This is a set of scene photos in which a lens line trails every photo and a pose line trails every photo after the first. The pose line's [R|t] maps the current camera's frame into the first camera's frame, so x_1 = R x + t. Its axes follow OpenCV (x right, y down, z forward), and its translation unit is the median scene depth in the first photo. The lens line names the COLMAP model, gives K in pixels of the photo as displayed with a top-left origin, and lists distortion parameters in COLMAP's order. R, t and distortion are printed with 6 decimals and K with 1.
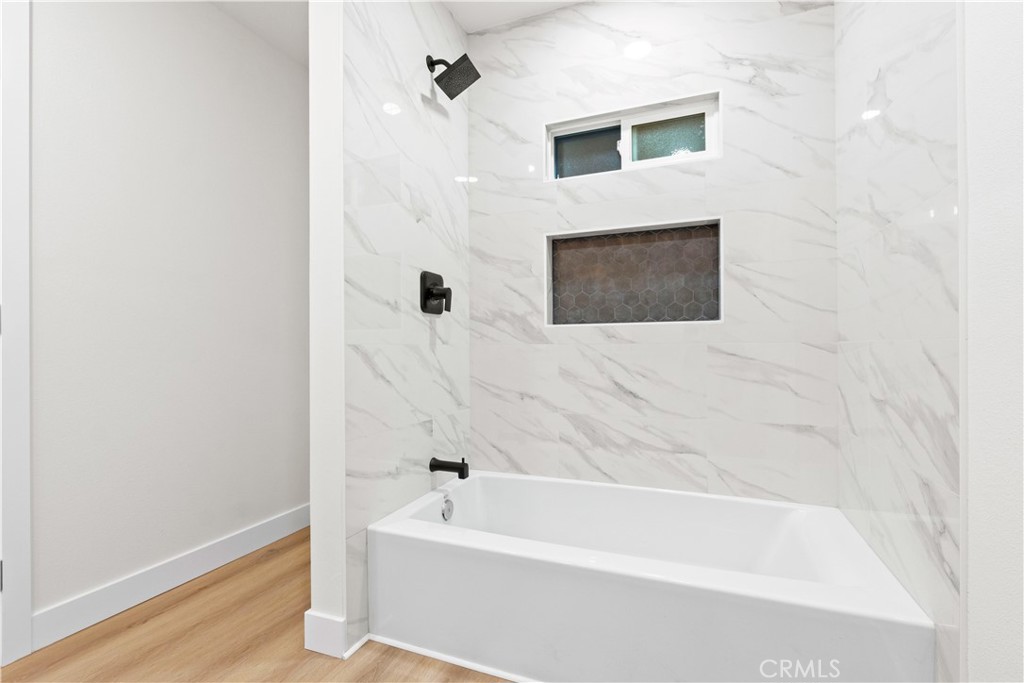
lens RADIAL K [[463.5, 0, 512.5], [0, 463.5, 350.8], [0, 0, 1]] dist [-0.024138, 0.000090]
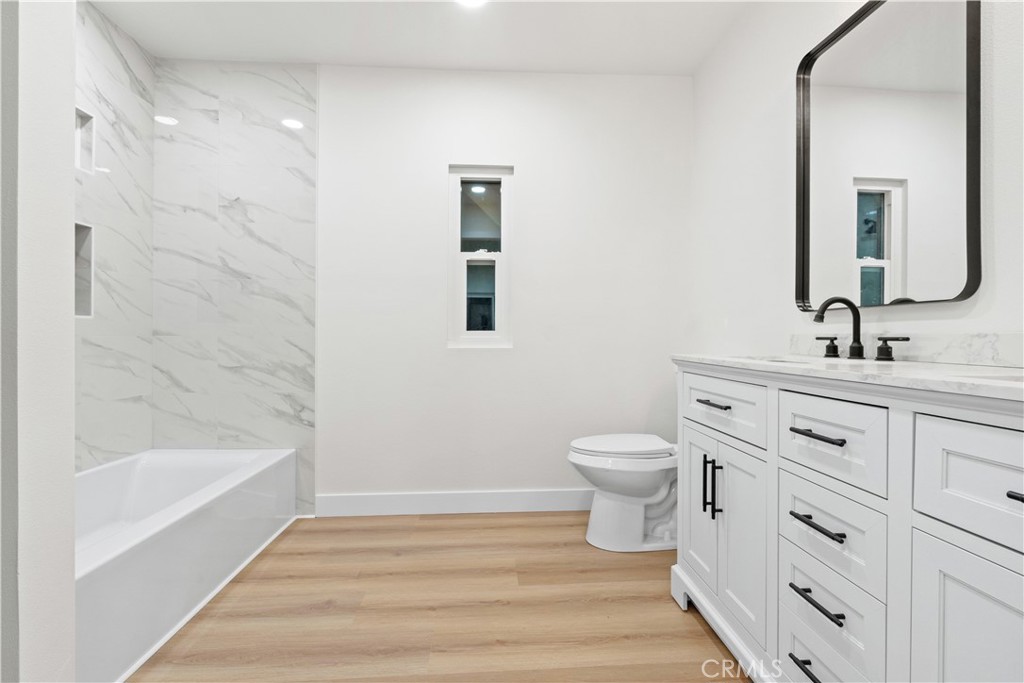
lens RADIAL K [[463.5, 0, 513.5], [0, 463.5, 341.0], [0, 0, 1]] dist [-0.024138, 0.000090]
pose [[-0.437709, 0.000482, 0.899116, -1.072799], [0.009224, 0.999950, 0.003955, 0.001454], [-0.899069, 0.010025, -0.437692, 0.575223]]
